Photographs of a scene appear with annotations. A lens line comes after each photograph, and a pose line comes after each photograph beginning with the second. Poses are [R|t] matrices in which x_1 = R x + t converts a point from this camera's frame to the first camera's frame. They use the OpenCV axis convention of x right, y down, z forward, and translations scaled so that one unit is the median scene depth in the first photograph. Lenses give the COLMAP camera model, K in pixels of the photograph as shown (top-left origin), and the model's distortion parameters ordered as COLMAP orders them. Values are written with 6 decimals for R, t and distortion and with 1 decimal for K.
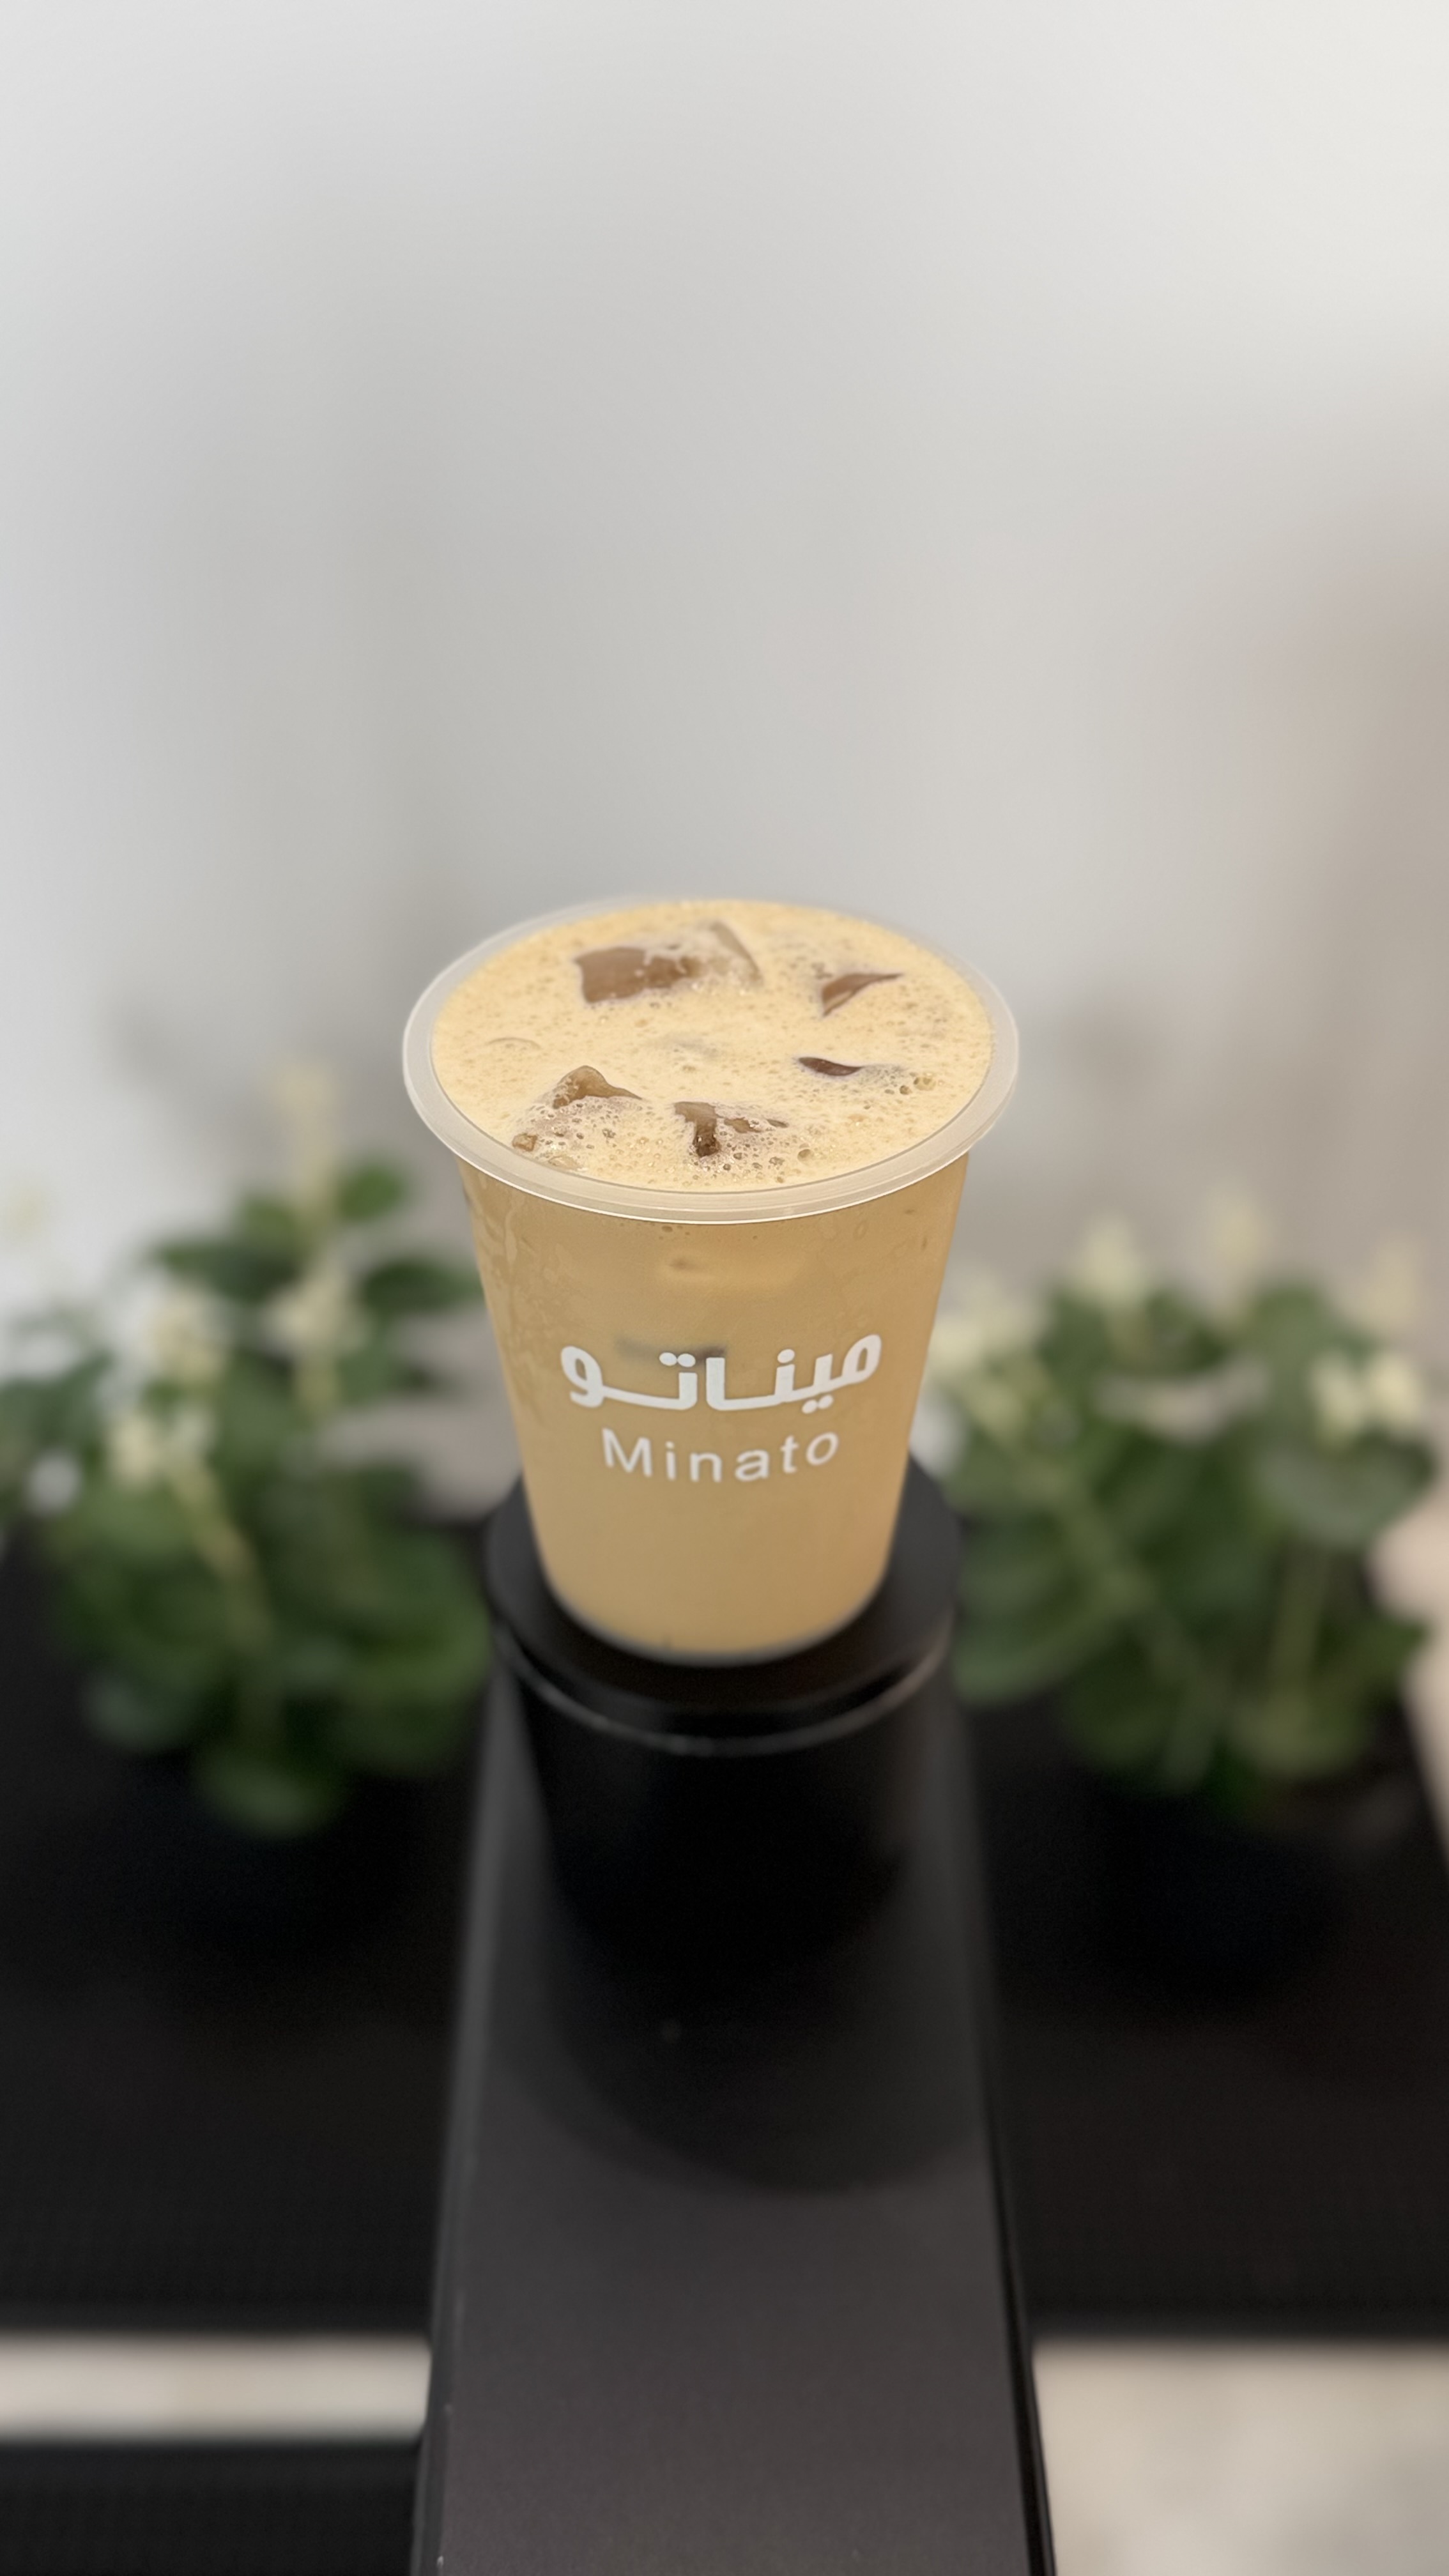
lens RADIAL K [[2589.8, 0, 724.5], [0, 2589.8, 1288.0], [0, 0, 1]] dist [0.000804, 0.144646]
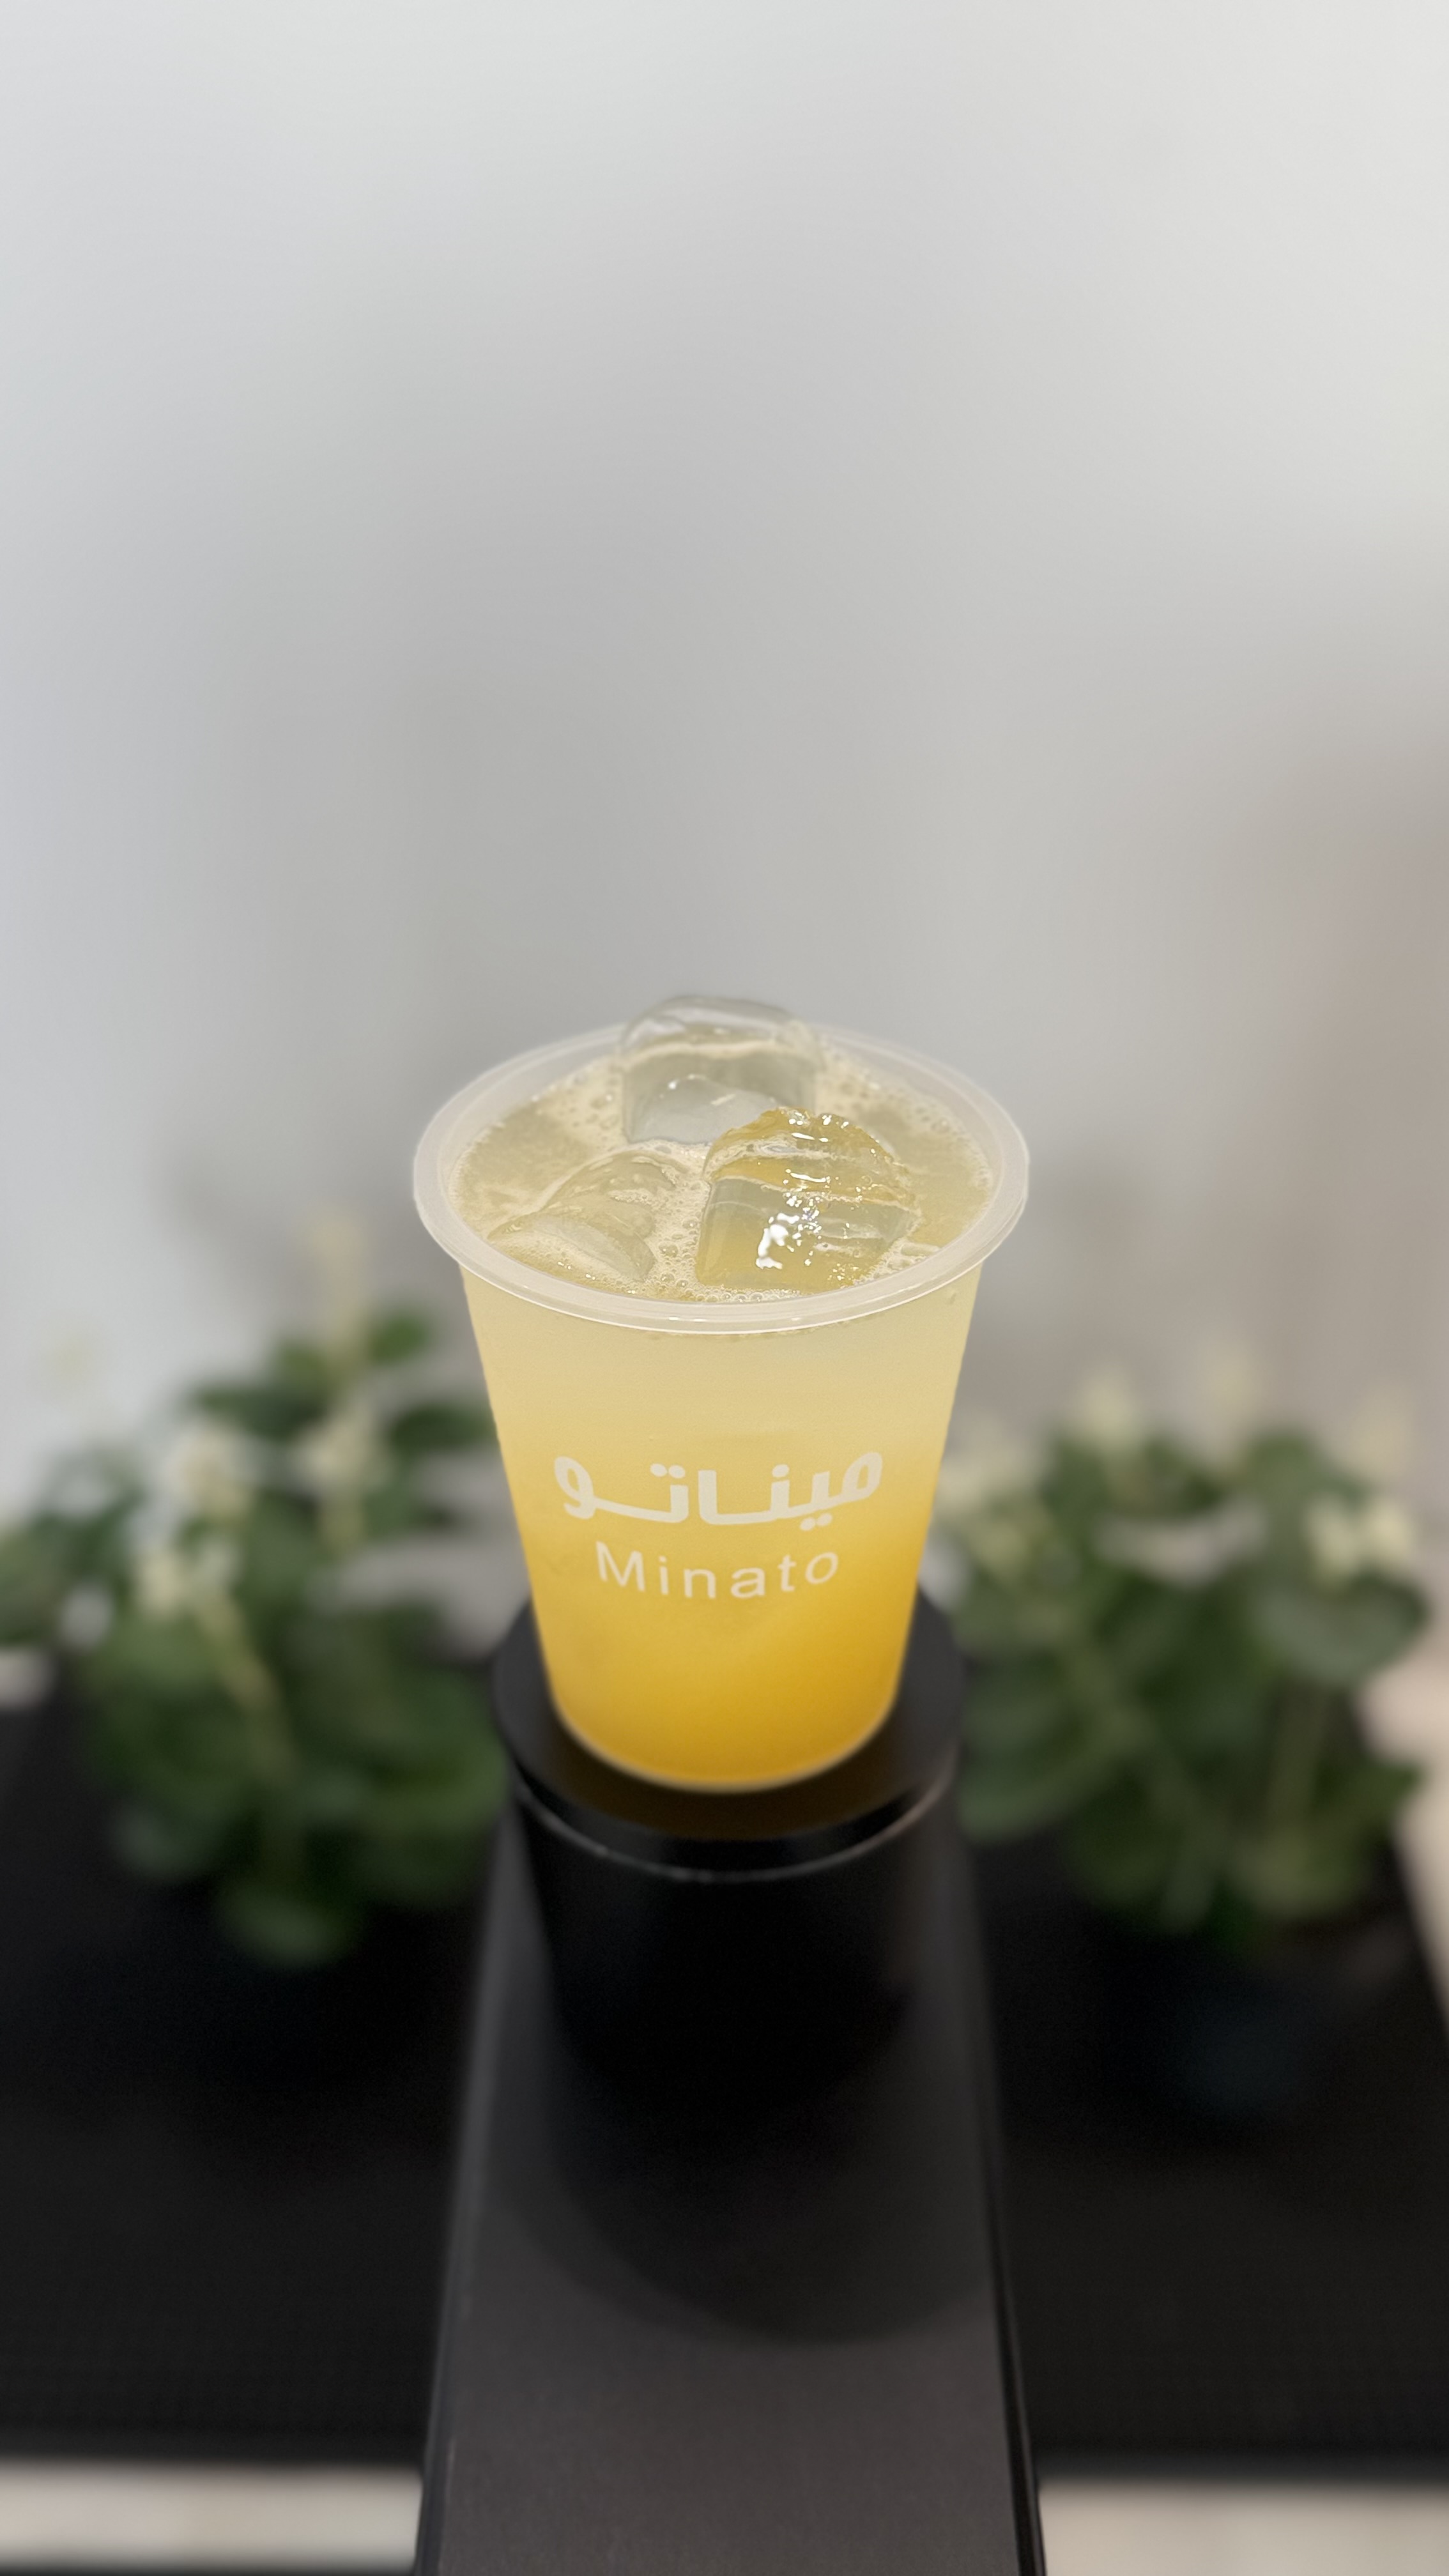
lens RADIAL K [[2329.4, 0, 724.5], [0, 2329.4, 1288.0], [0, 0, 1]] dist [0.012237, -0.013911]
pose [[0.999894, 0.004638, -0.013798, 0.008293], [-0.005691, 0.996990, -0.077320, 0.015608], [0.013398, 0.077390, 0.996911, 0.067857]]
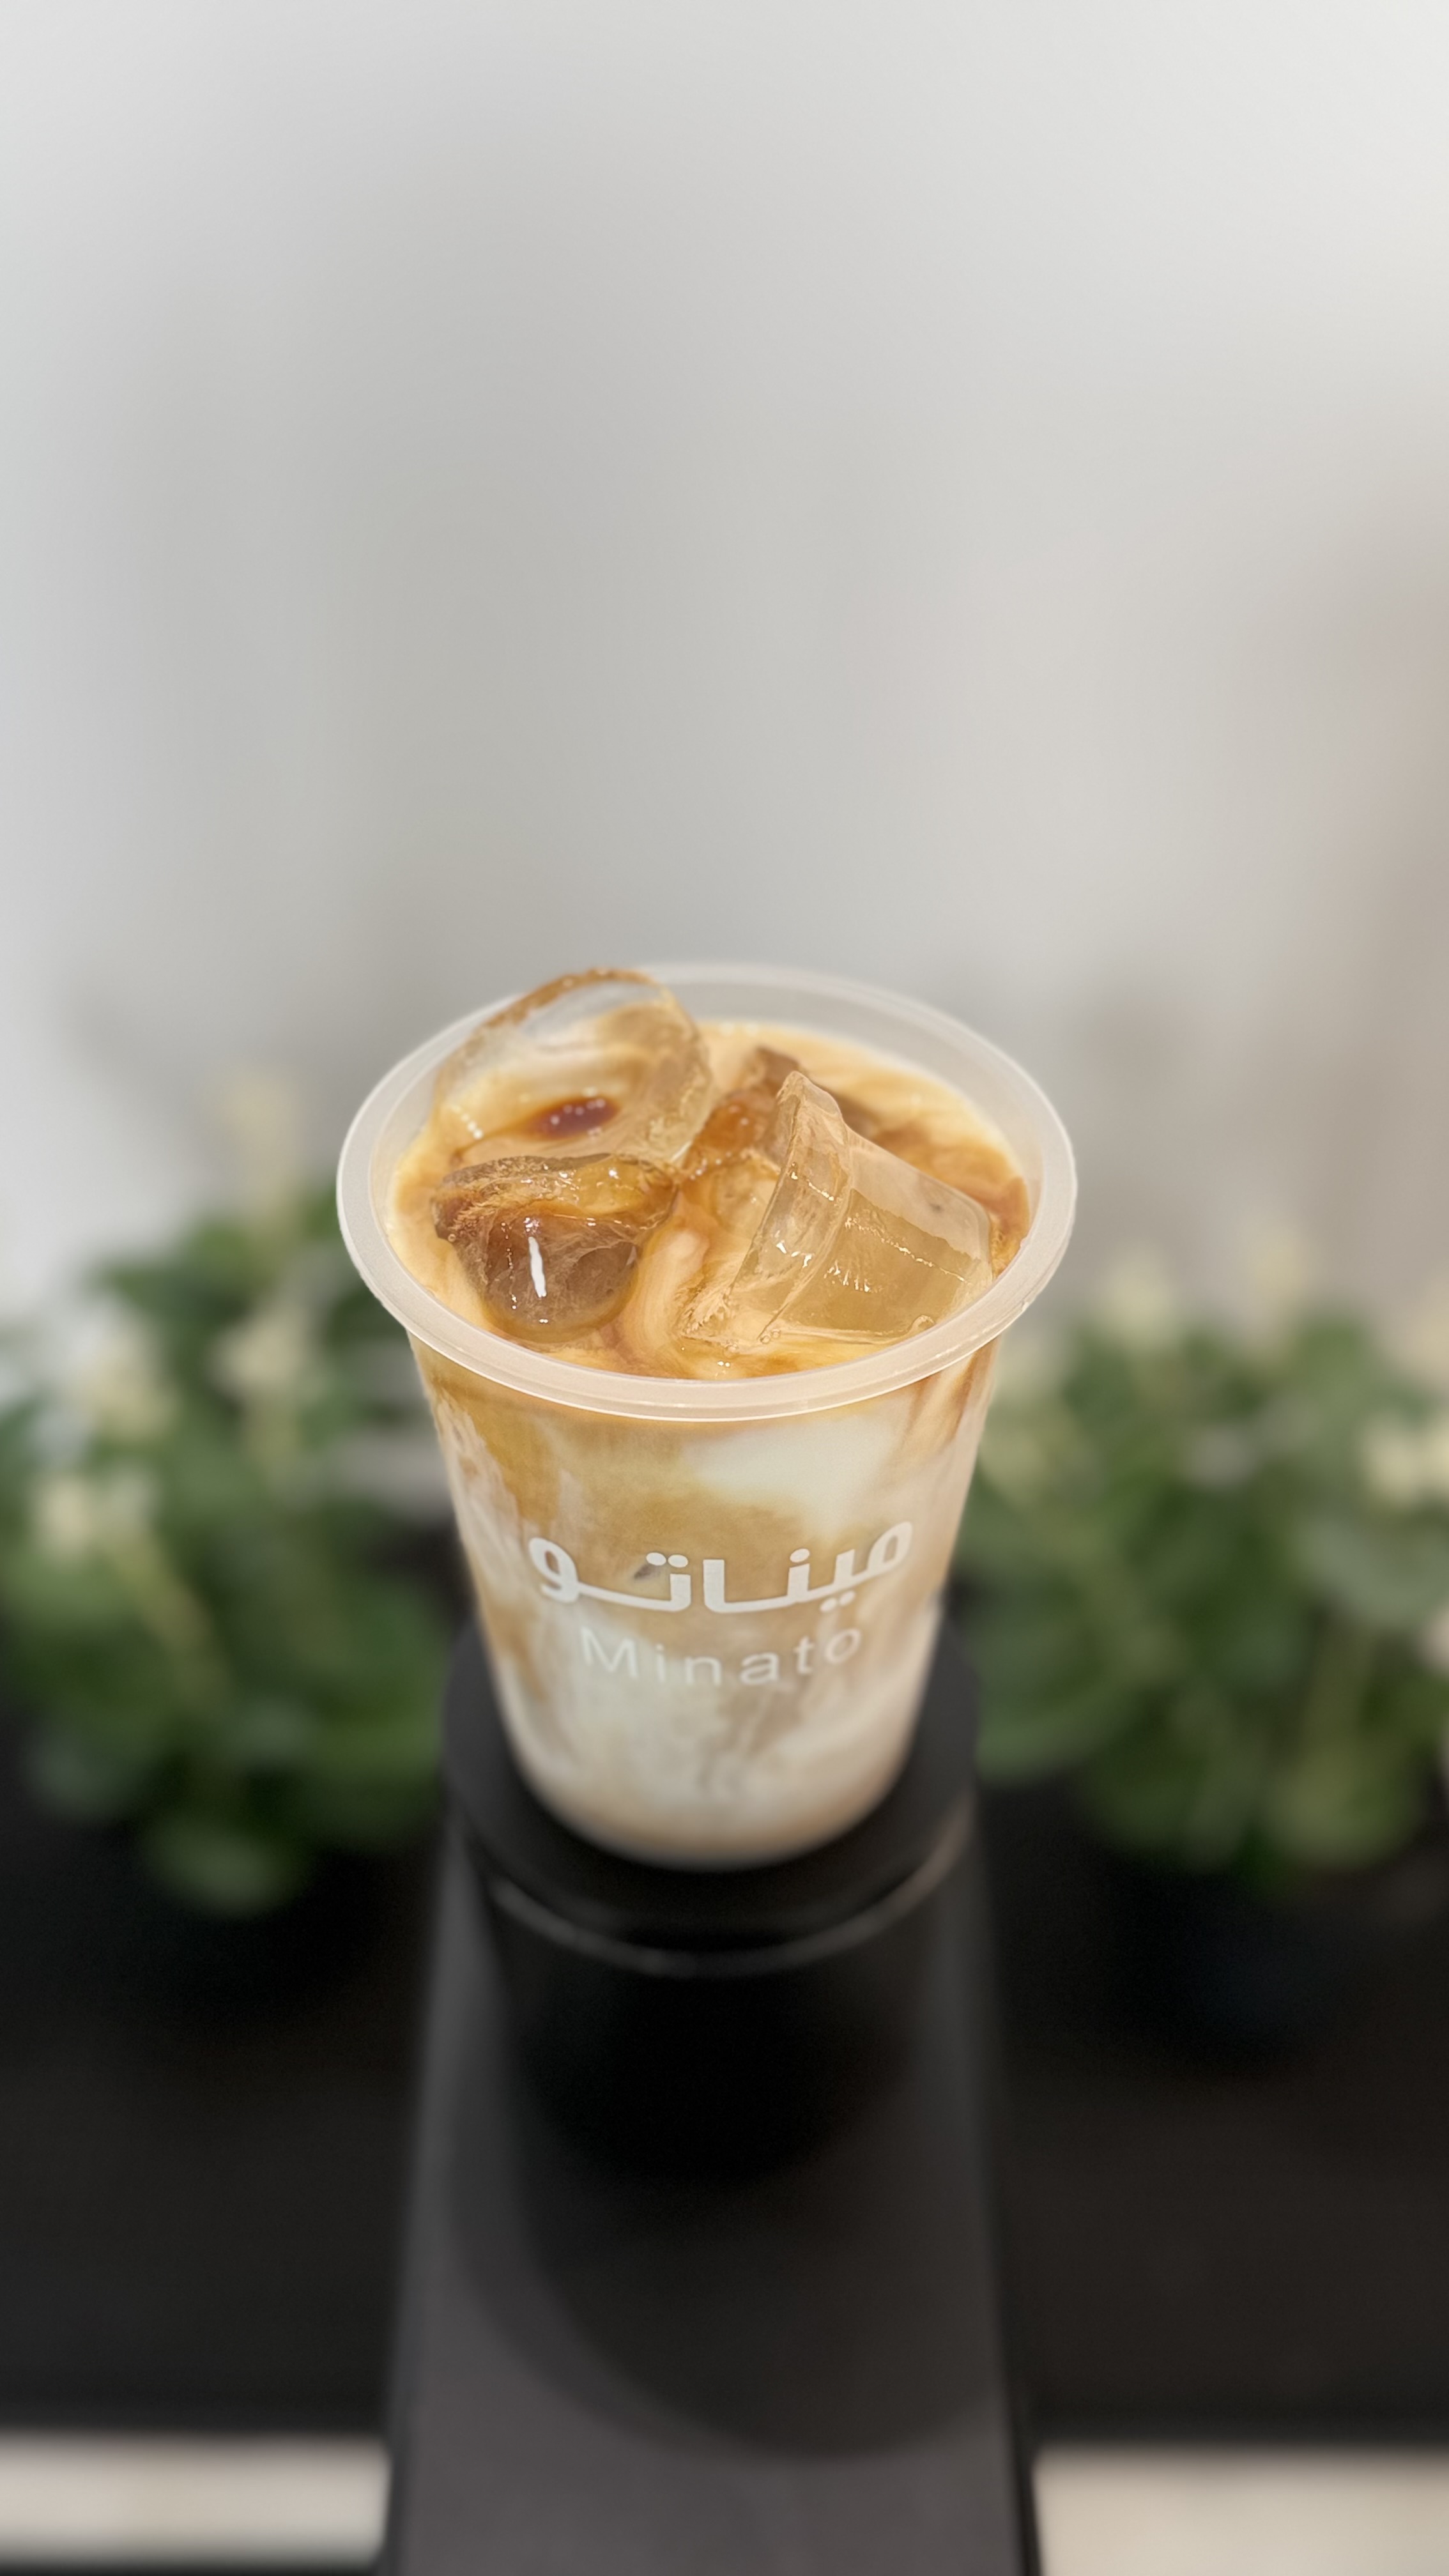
lens RADIAL K [[2496.4, 0, 724.5], [0, 2496.4, 1288.0], [0, 0, 1]] dist [-0.010415, -0.001244]
pose [[0.999969, 0.005833, 0.005369, -0.003341], [-0.006079, 0.998876, 0.047004, -0.056941], [-0.005089, -0.047035, 0.998880, 0.124966]]
